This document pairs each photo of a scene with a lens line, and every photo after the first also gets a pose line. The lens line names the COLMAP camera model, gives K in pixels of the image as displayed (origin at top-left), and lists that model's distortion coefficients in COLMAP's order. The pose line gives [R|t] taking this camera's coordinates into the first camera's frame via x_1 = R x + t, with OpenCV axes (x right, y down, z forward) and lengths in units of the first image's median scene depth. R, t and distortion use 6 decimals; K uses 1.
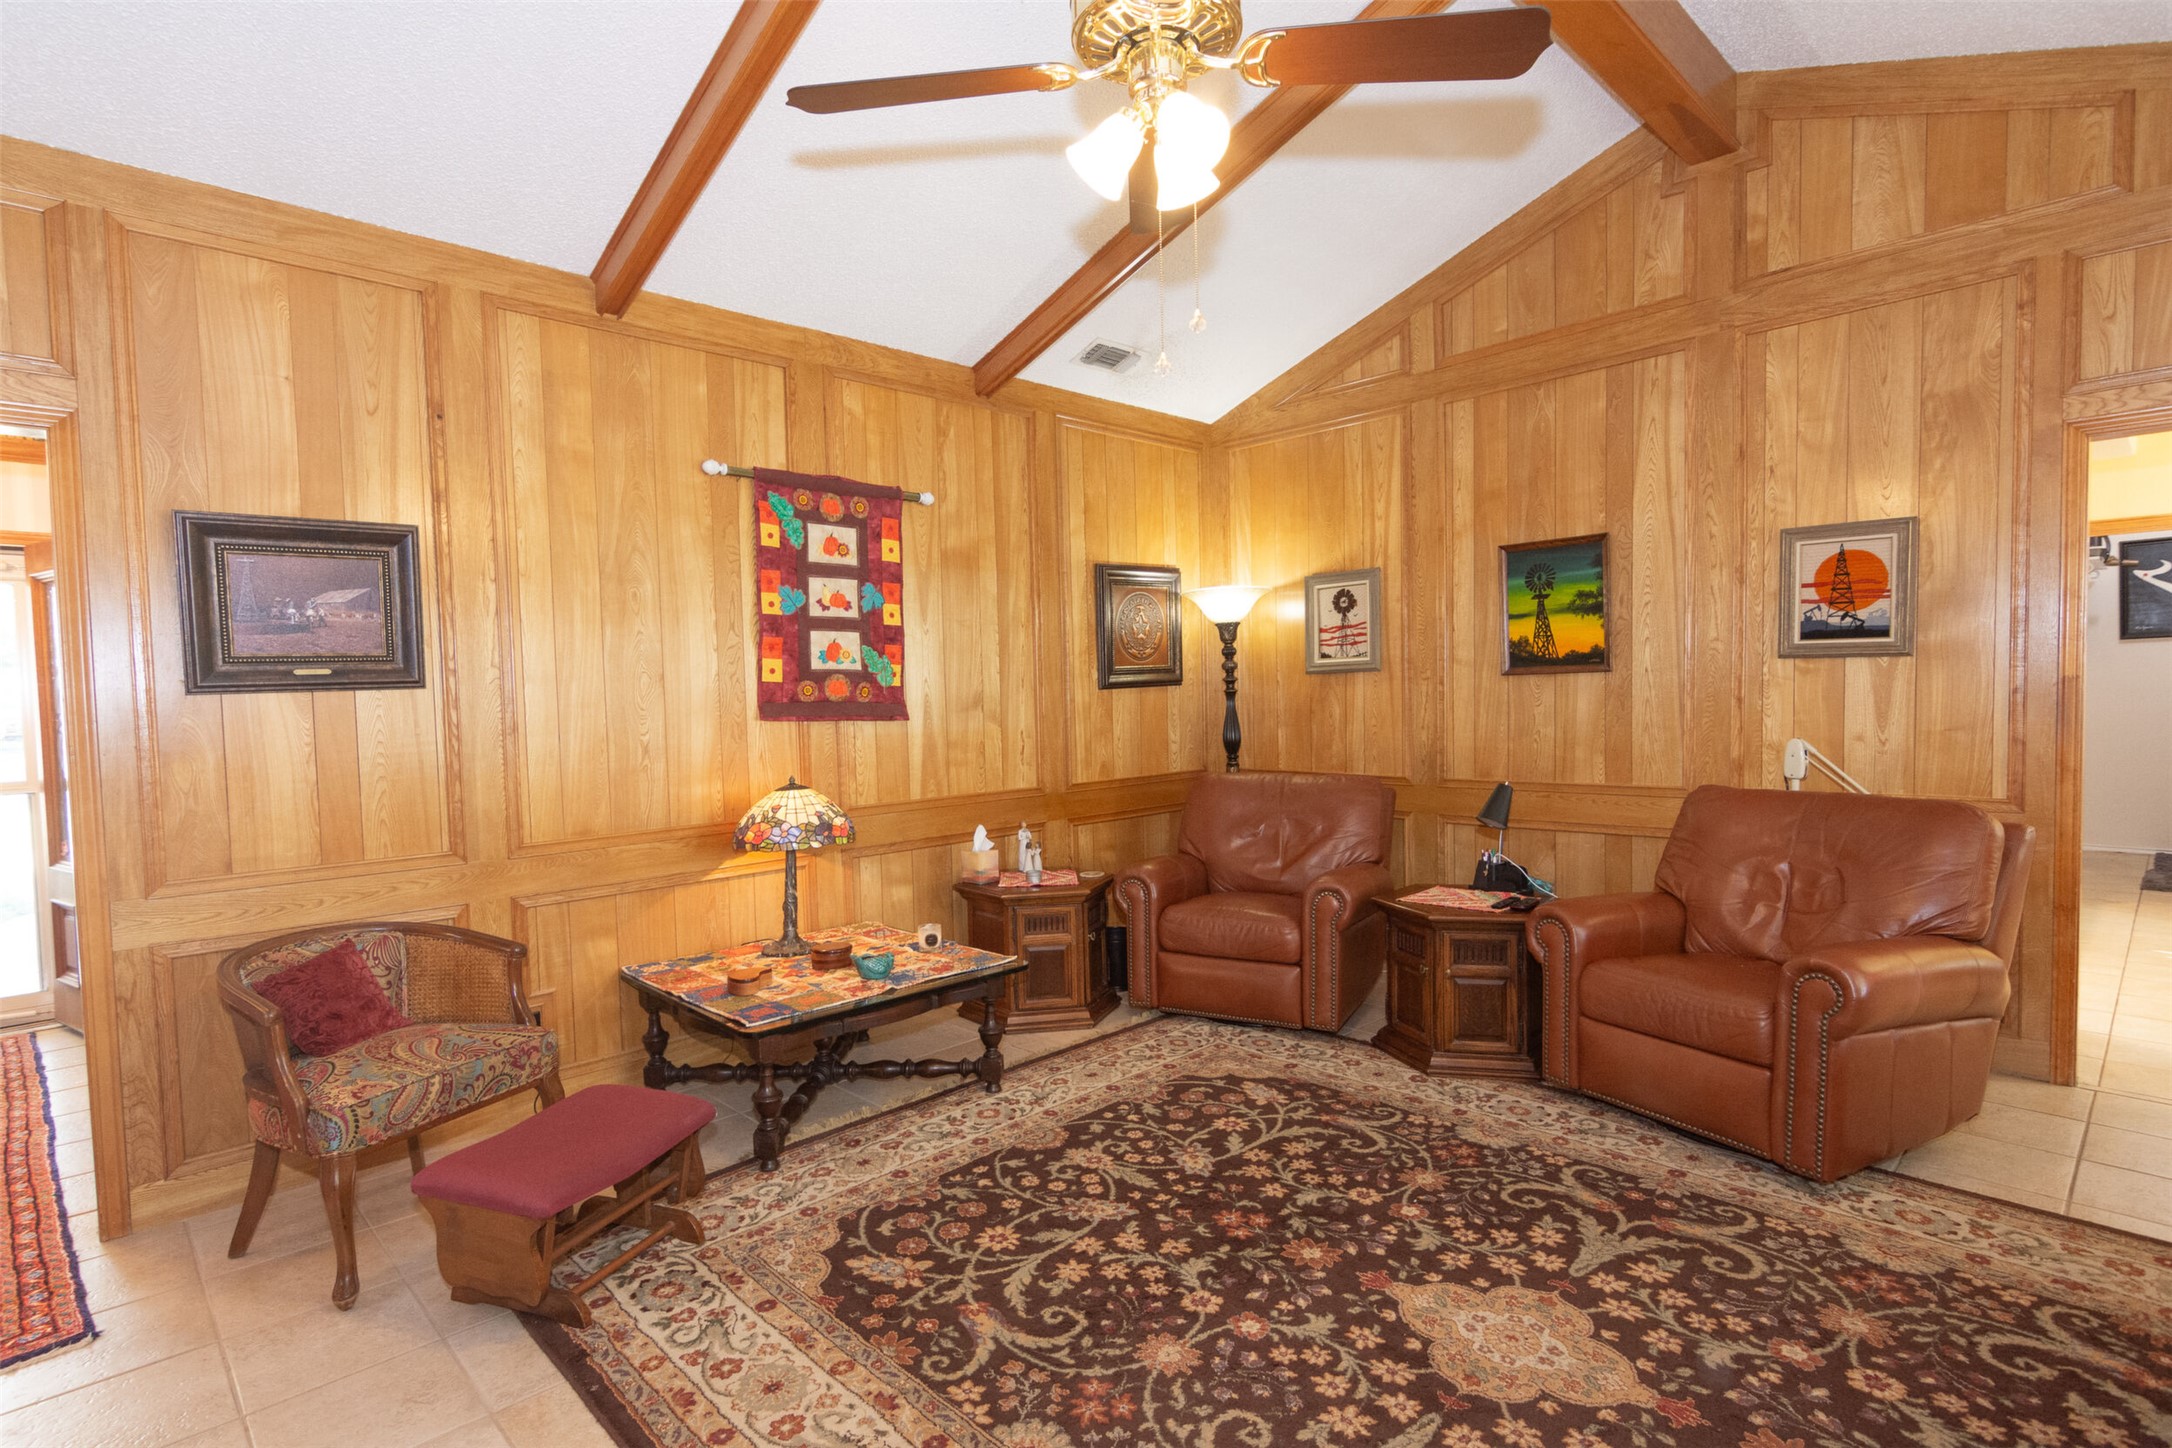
lens RADIAL K [[1070.2, 0, 1081.6], [0, 1070.2, 731.5], [0, 0, 1]] dist [-0.001119, 0.001849]
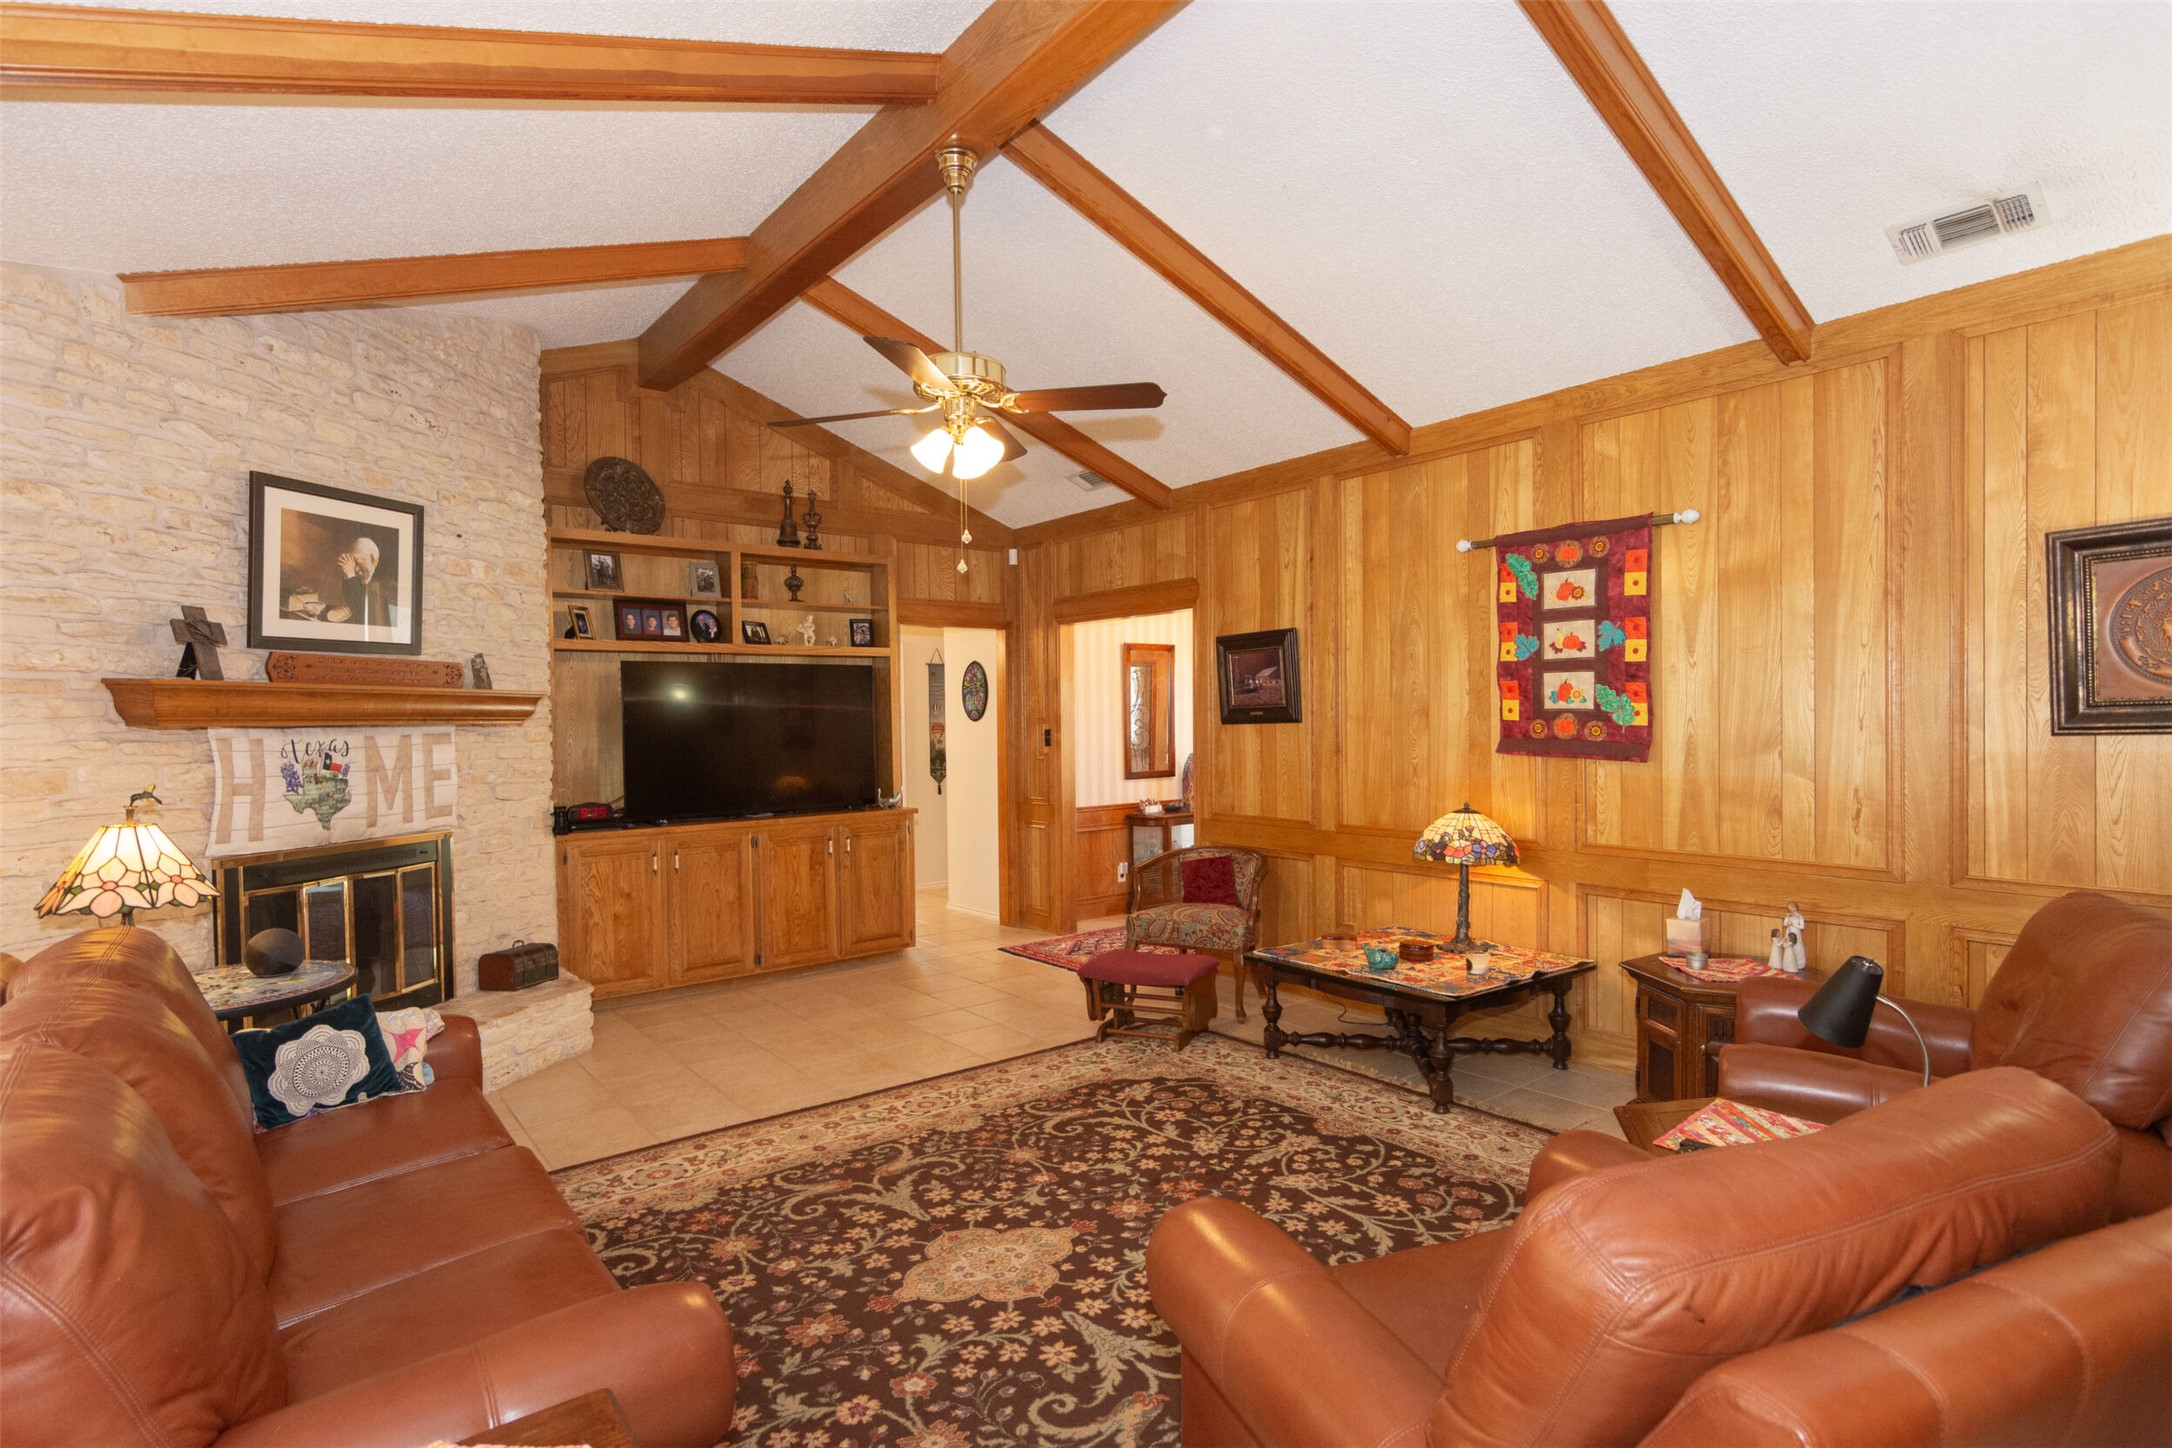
lens RADIAL K [[1070.2, 0, 1082.4], [0, 1070.2, 725.9], [0, 0, 1]] dist [-0.001119, 0.001849]
pose [[-0.091265, 0.030088, -0.995372, 1.055626], [-0.027247, 0.999094, 0.032698, -0.077160], [0.995454, 0.030105, -0.090362, 0.771456]]
